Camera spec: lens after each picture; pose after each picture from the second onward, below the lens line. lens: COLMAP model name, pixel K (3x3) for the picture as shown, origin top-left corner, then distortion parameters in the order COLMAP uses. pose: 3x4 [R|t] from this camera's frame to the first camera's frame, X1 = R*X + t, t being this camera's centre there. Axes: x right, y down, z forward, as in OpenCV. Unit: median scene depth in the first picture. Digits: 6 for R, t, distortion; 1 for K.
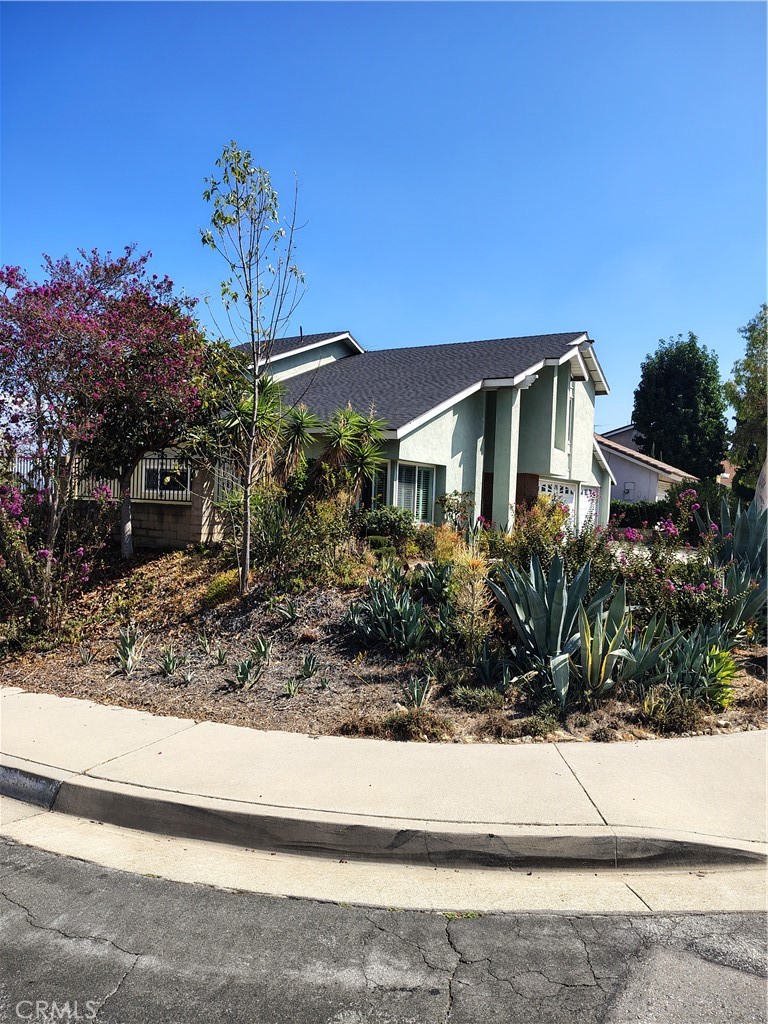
lens RADIAL K [[704.9, 0, 387.8], [0, 704.9, 509.7], [0, 0, 1]] dist [0.047263, -0.050840]
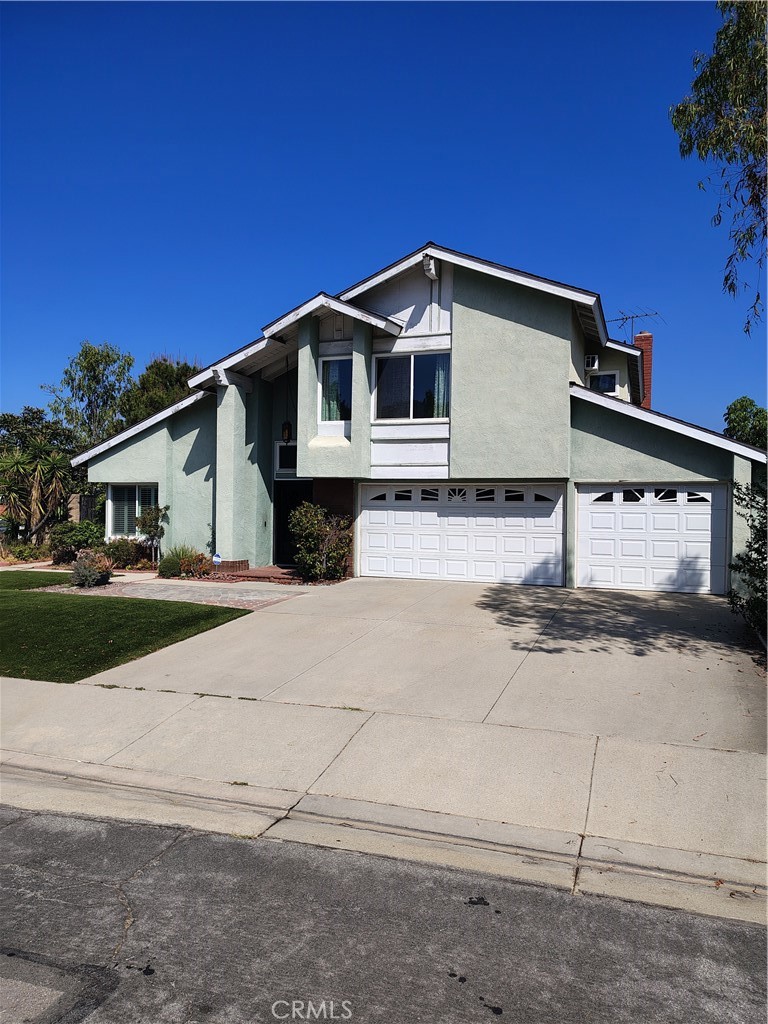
lens RADIAL K [[704.9, 0, 375.0], [0, 704.9, 514.5], [0, 0, 1]] dist [0.047263, -0.050840]
pose [[0.183826, -0.033107, -0.982401, 0.869986], [-0.018275, 0.999145, -0.037091, 0.013335], [0.982789, 0.024772, 0.183064, 0.836673]]
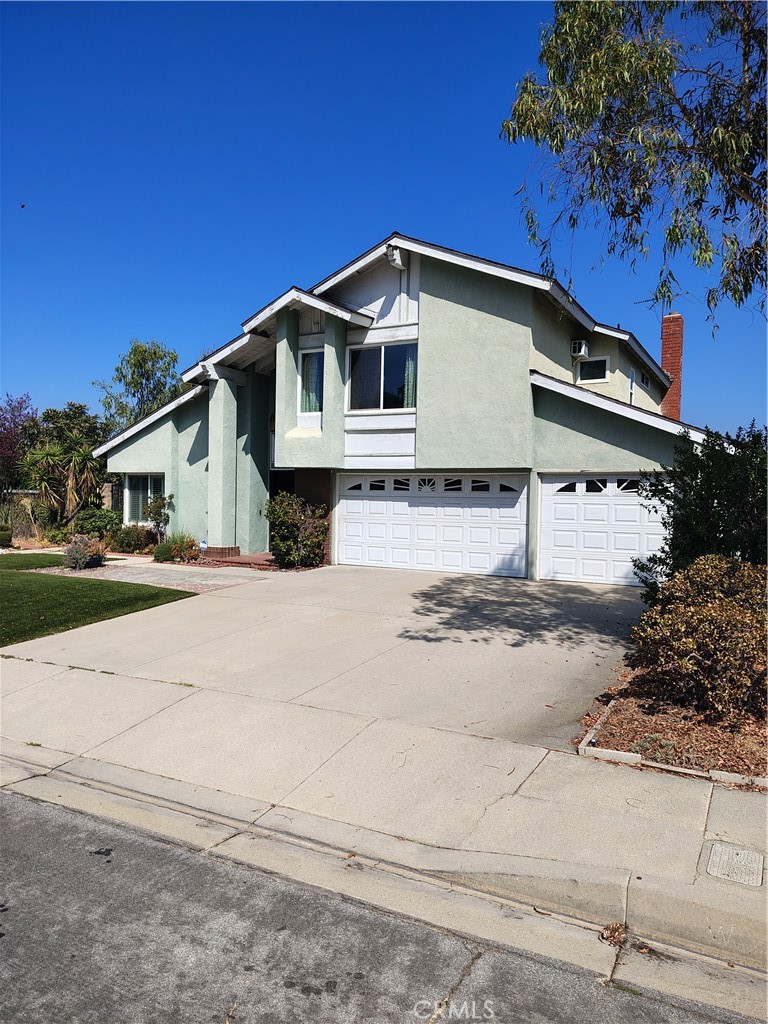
lens RADIAL K [[704.9, 0, 367.2], [0, 704.9, 519.3], [0, 0, 1]] dist [0.047263, -0.050840]
pose [[0.034646, -0.011330, -0.999335, 0.895633], [-0.029855, 0.999478, -0.012367, 0.011257], [0.998954, 0.030263, 0.034290, 0.953343]]
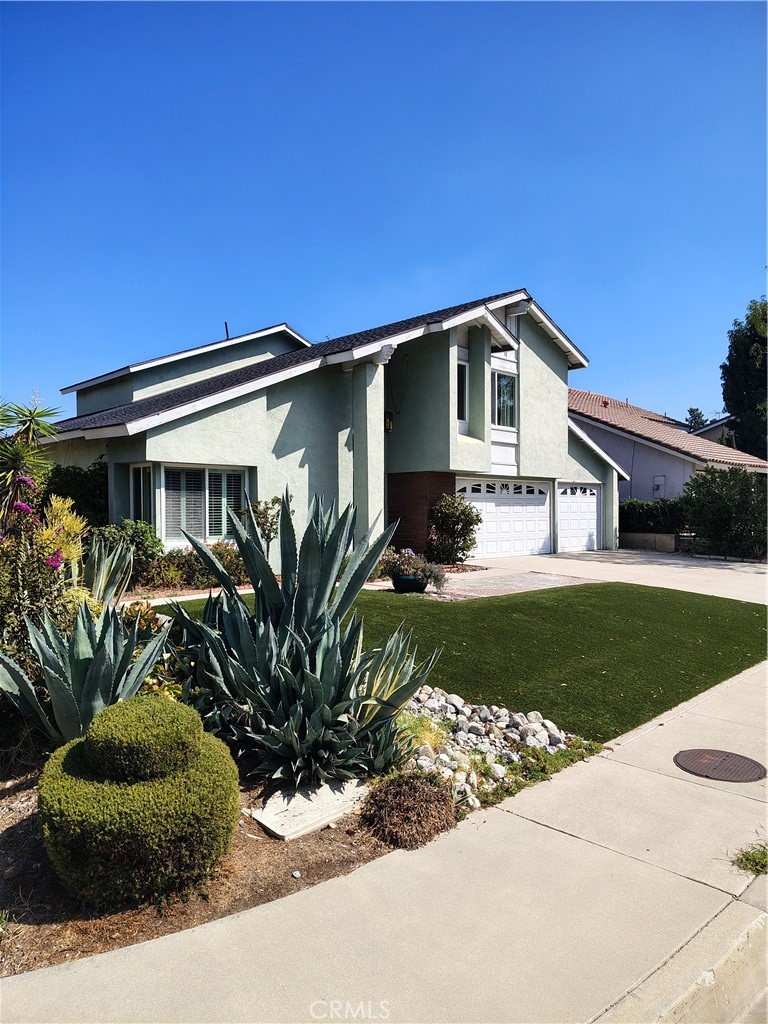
lens RADIAL K [[704.9, 0, 386.5], [0, 704.9, 516.0], [0, 0, 1]] dist [0.047263, -0.050840]
pose [[0.969492, -0.041571, -0.241571, 0.308909], [0.039297, 0.999126, -0.014226, 0.007815], [0.241951, 0.004299, 0.970279, 0.194682]]
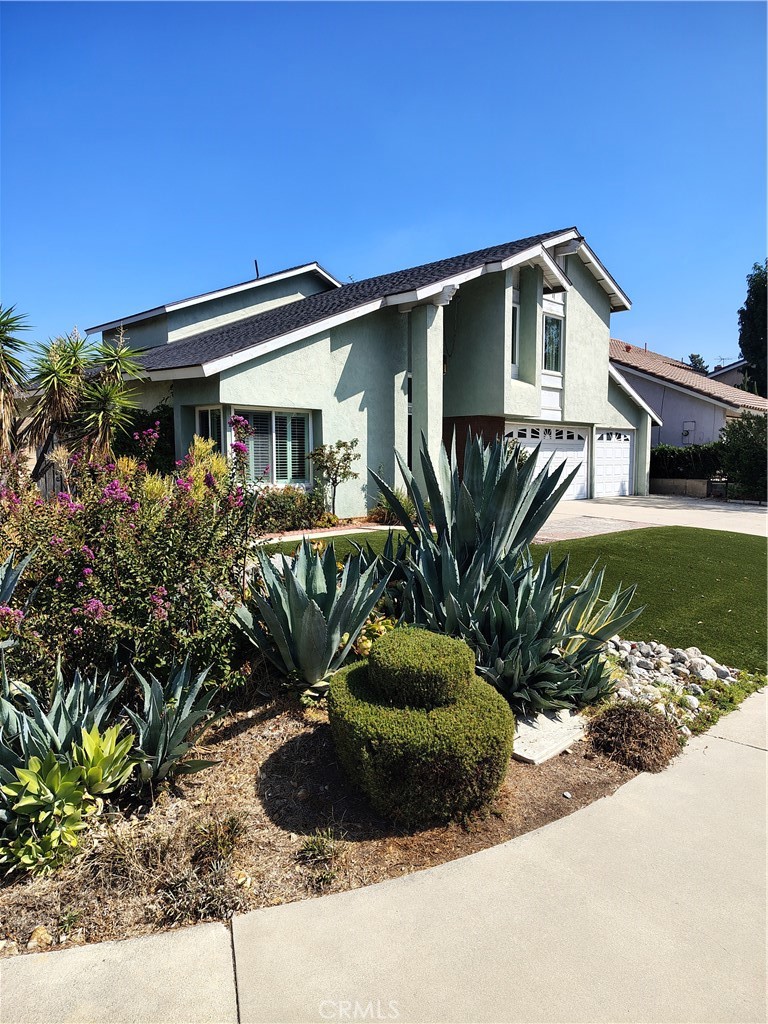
lens RADIAL K [[704.9, 0, 389.4], [0, 704.9, 518.2], [0, 0, 1]] dist [0.047263, -0.050840]
pose [[0.975450, -0.022635, -0.219056, 0.243271], [0.037573, 0.997225, 0.064269, 0.007902], [0.216994, -0.070921, 0.973593, 0.177575]]
